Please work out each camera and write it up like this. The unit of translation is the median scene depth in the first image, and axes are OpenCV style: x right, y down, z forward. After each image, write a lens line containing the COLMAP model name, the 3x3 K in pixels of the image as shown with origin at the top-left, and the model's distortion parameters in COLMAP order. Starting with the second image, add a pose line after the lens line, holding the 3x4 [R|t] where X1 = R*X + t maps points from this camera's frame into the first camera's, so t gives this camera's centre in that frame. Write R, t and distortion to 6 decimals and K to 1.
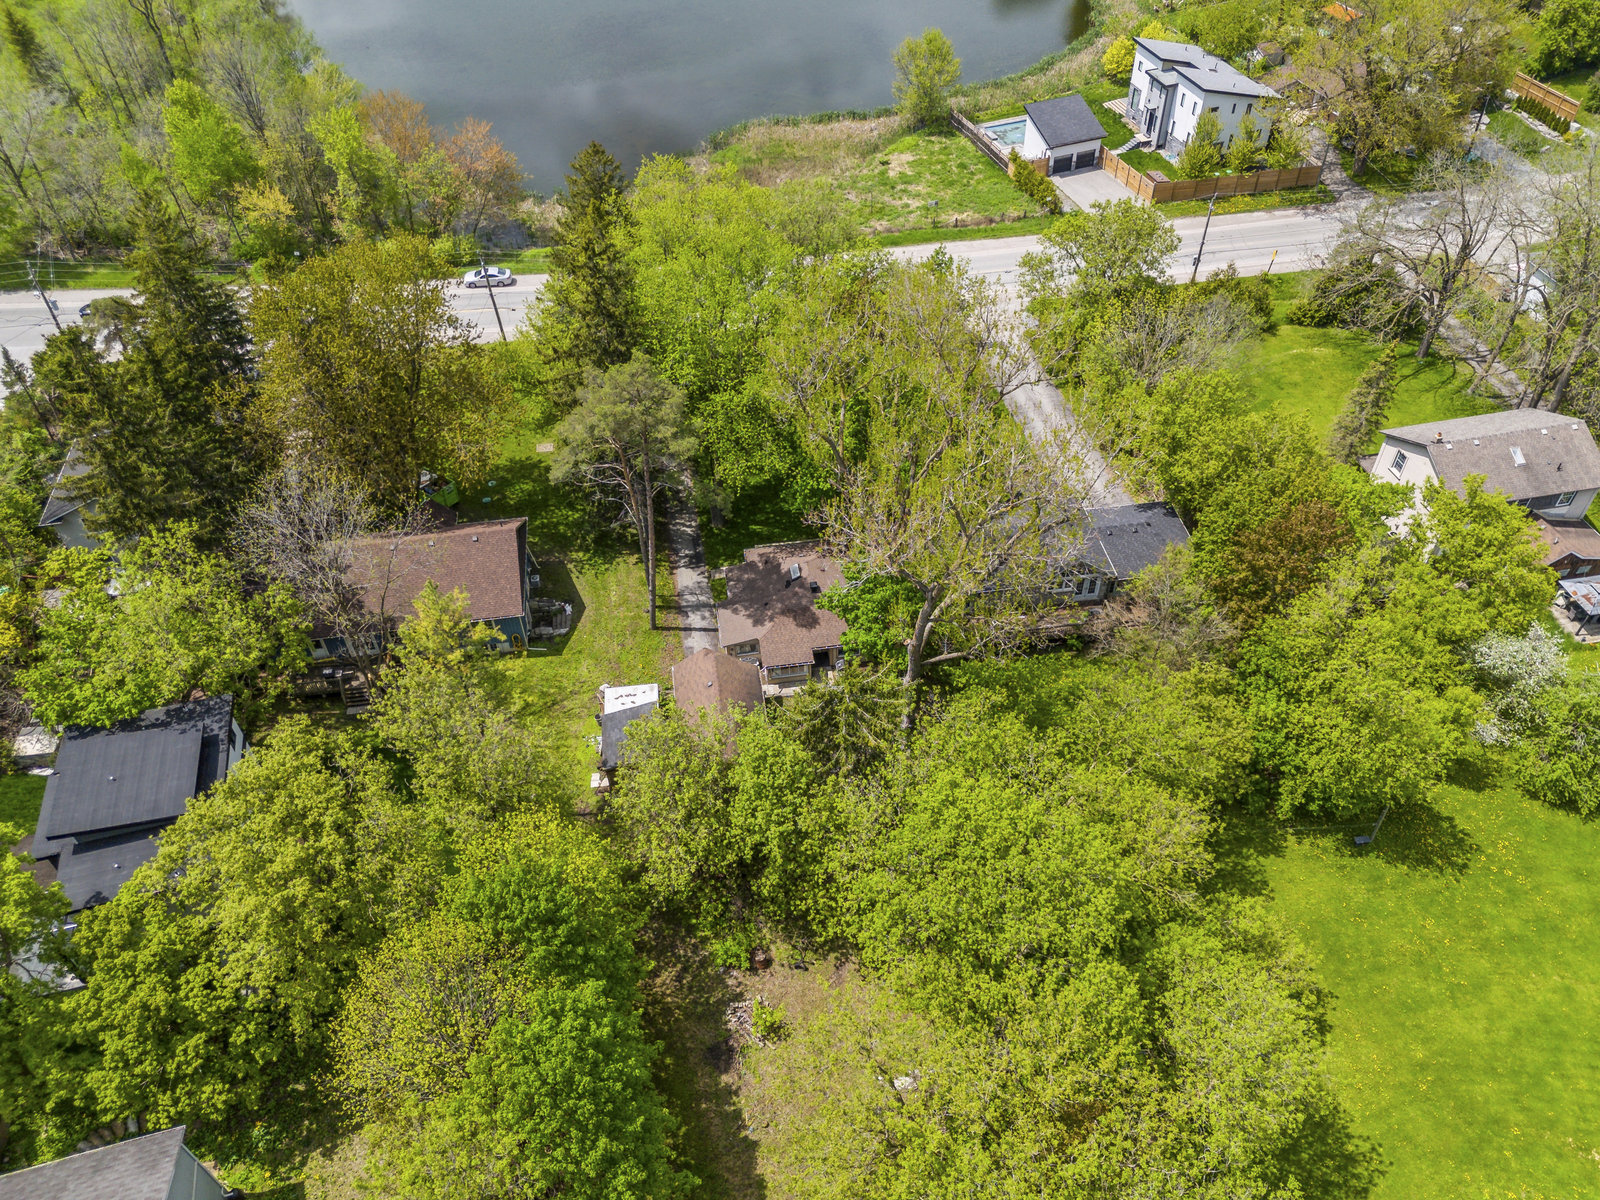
lens RADIAL K [[1169.2, 0, 802.1], [0, 1169.2, 595.7], [0, 0, 1]] dist [-0.004555, -0.002871]
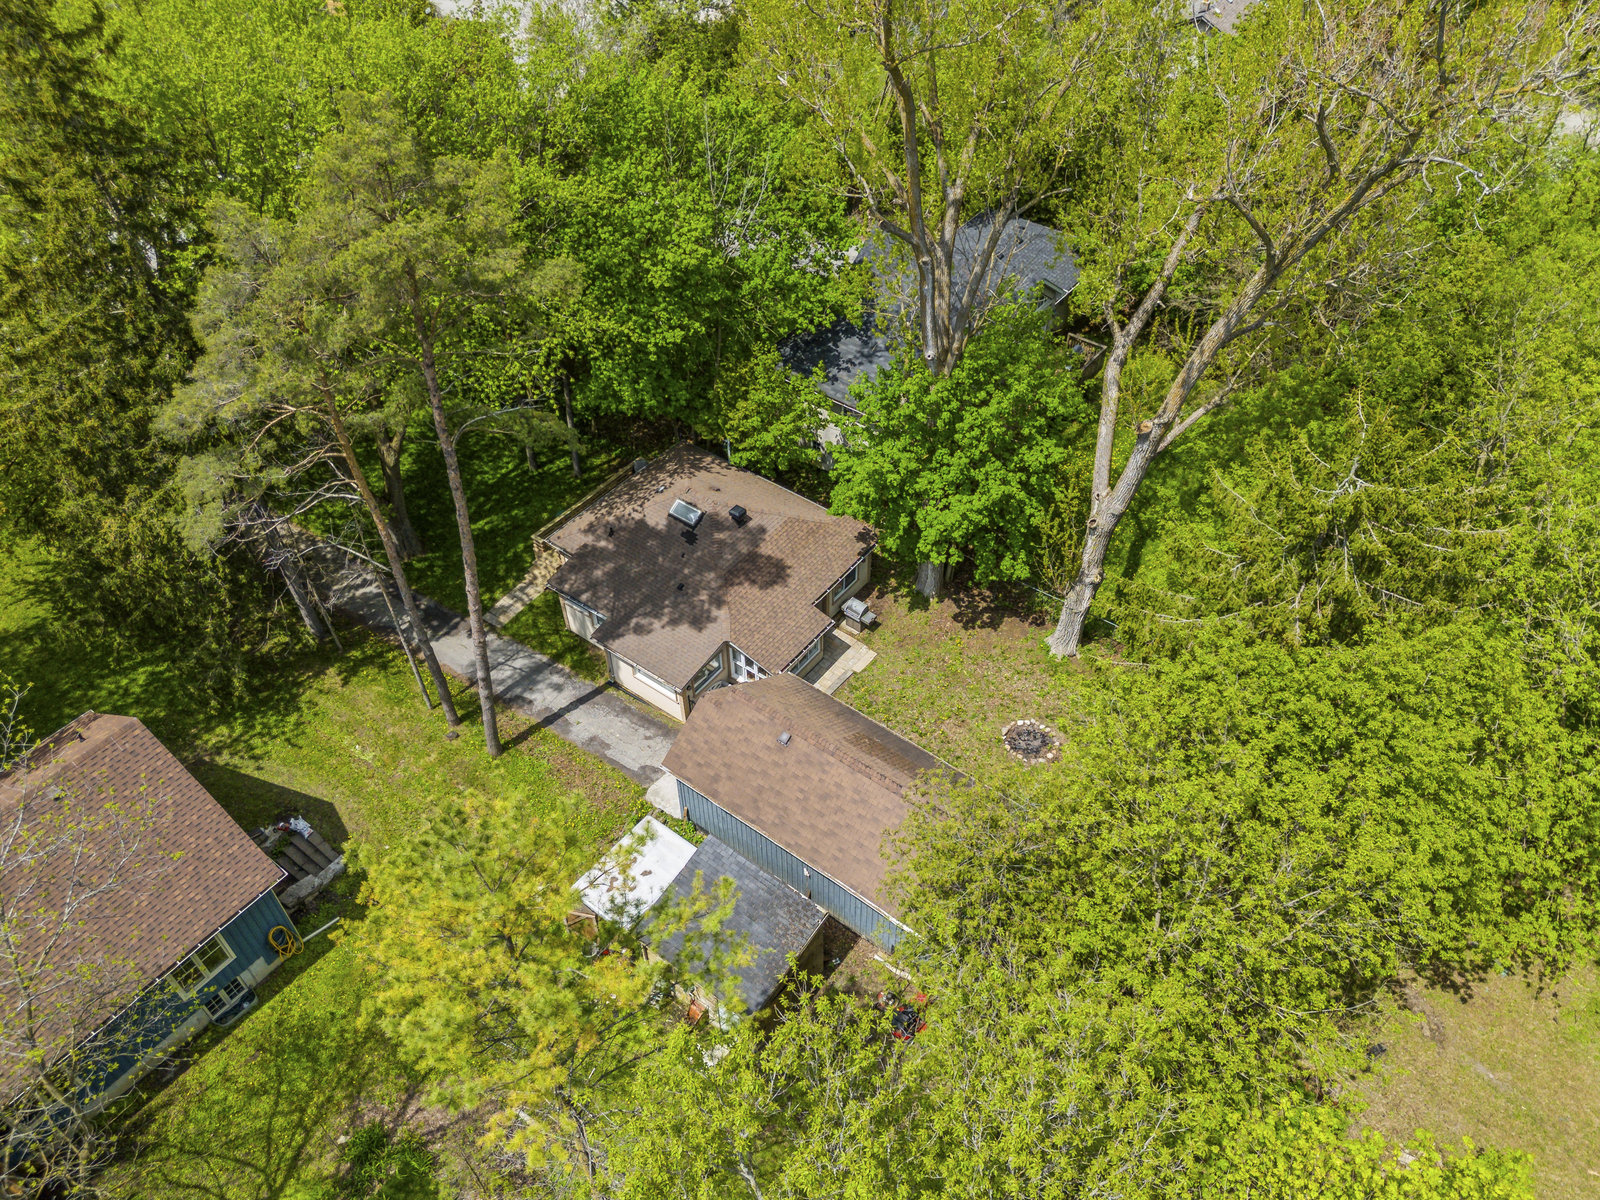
lens RADIAL K [[1169.2, 0, 800.8], [0, 1169.2, 605.4], [0, 0, 1]] dist [-0.004555, -0.002871]
pose [[0.721254, -0.498118, 0.481323, -0.220250], [0.488032, 0.858552, 0.157203, -0.038242], [-0.491546, 0.121518, 0.862332, 0.447528]]
